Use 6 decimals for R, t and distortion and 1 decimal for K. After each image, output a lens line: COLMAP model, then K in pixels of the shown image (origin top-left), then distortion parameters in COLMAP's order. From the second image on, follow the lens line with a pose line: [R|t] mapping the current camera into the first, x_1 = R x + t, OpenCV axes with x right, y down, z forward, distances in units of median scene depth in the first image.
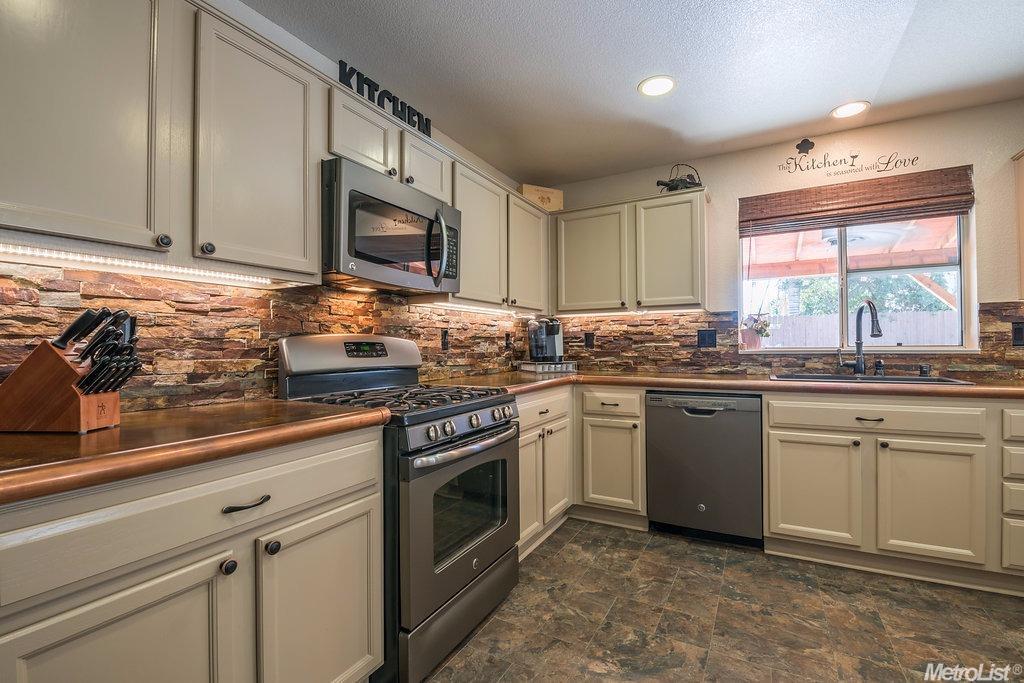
lens RADIAL K [[451.8, 0, 512.5], [0, 451.8, 342.0], [0, 0, 1]] dist [-0.001646, -0.009826]
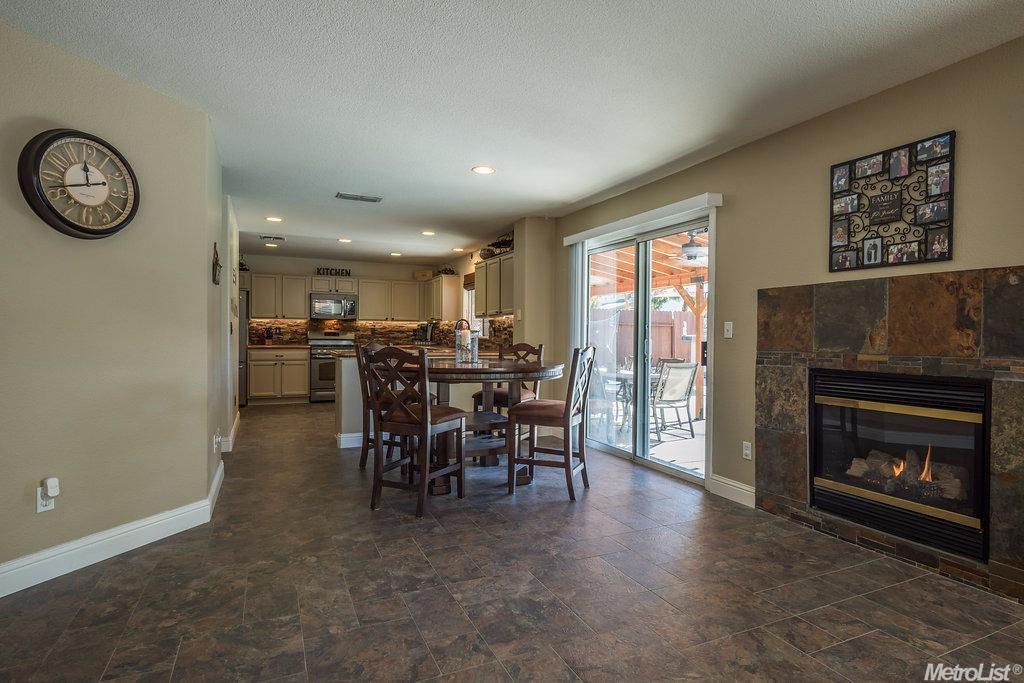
lens RADIAL K [[535.3, 0, 515.6], [0, 535.3, 339.2], [0, 0, 1]] dist [0.003598, 0.000072]
pose [[0.806726, 0.018134, -0.590647, 3.060749], [-0.009271, 0.999794, 0.018033, -0.032522], [0.590852, -0.009072, 0.806729, -1.484490]]
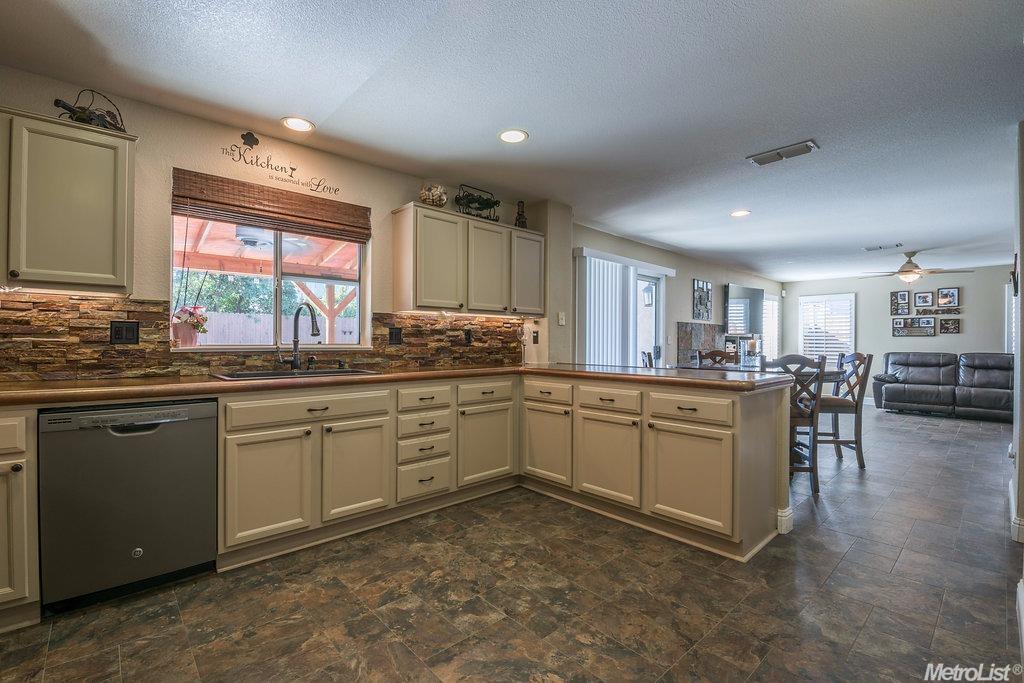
lens RADIAL K [[451.8, 0, 512.5], [0, 451.8, 342.0], [0, 0, 1]] dist [-0.001646, -0.009826]
pose [[0.318539, 0.010408, 0.947853, -0.107766], [-0.015469, 0.999864, -0.005781, 0.002979], [-0.947784, -0.012821, 0.318657, 0.163299]]
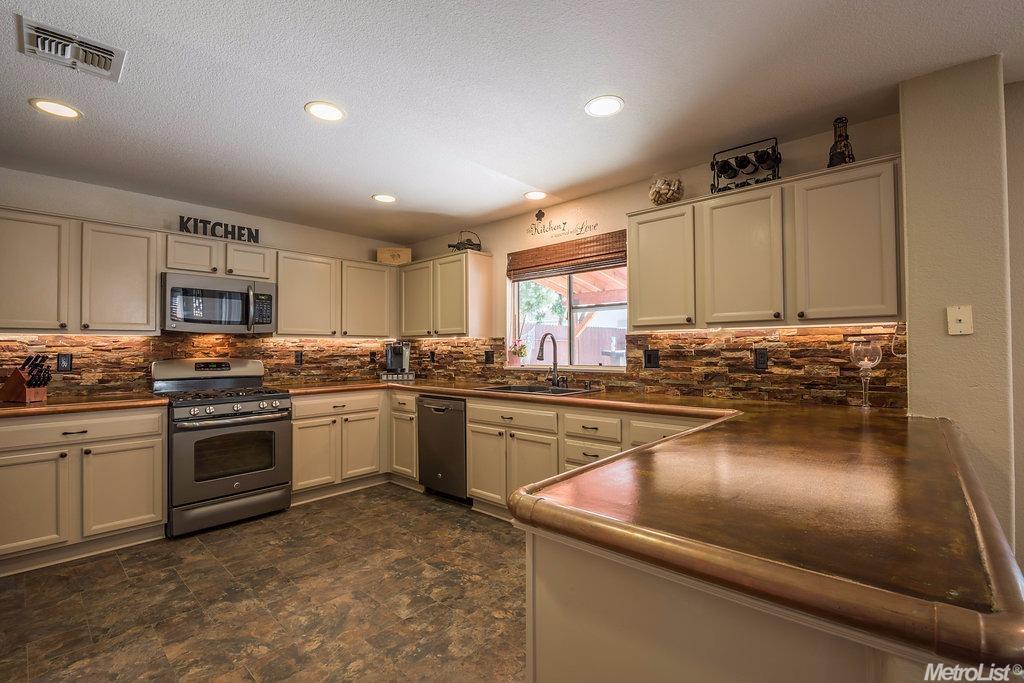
lens RADIAL K [[451.8, 0, 512.5], [0, 451.8, 342.0], [0, 0, 1]] dist [-0.001646, -0.009826]
pose [[0.973881, -0.001408, -0.227056, 1.022458], [0.000032, 0.999982, -0.006065, -0.057907], [0.227061, 0.005900, 0.973863, -0.382402]]
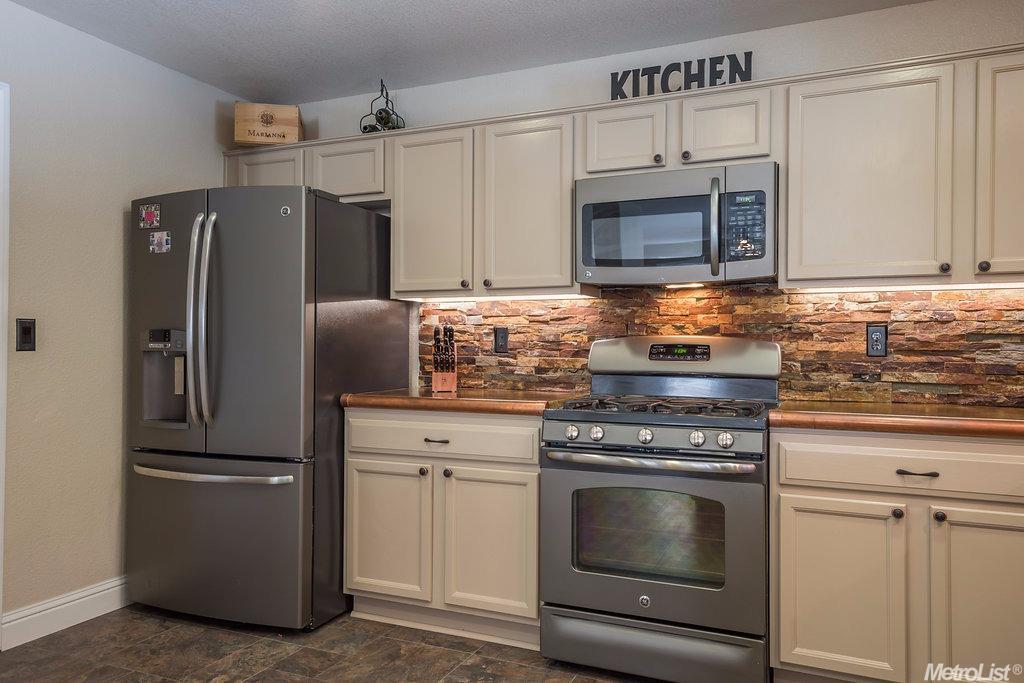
lens RADIAL K [[738.2, 0, 512.0], [0, 738.2, 341.5], [0, 0, 1]] dist [0.027026, -0.000245]
pose [[0.084098, -0.001170, -0.996457, 0.938731], [0.002059, 0.999997, -0.001000, -0.003727], [0.996455, -0.001967, 0.084100, 0.450728]]
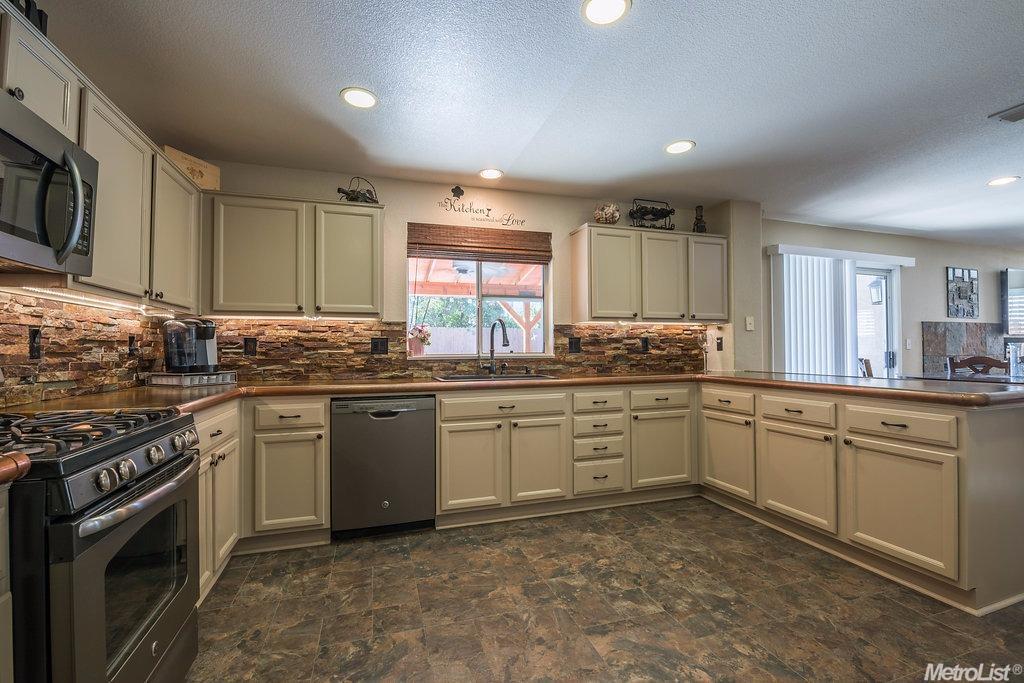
lens RADIAL K [[444.8, 0, 512.0], [0, 444.8, 341.5], [0, 0, 1]] dist [-0.000403, -0.009308]
pose [[0.689303, 0.018210, 0.724244, -0.149093], [-0.005375, 0.999785, -0.020023, 0.001586], [-0.724453, 0.009909, 0.689253, 0.057327]]
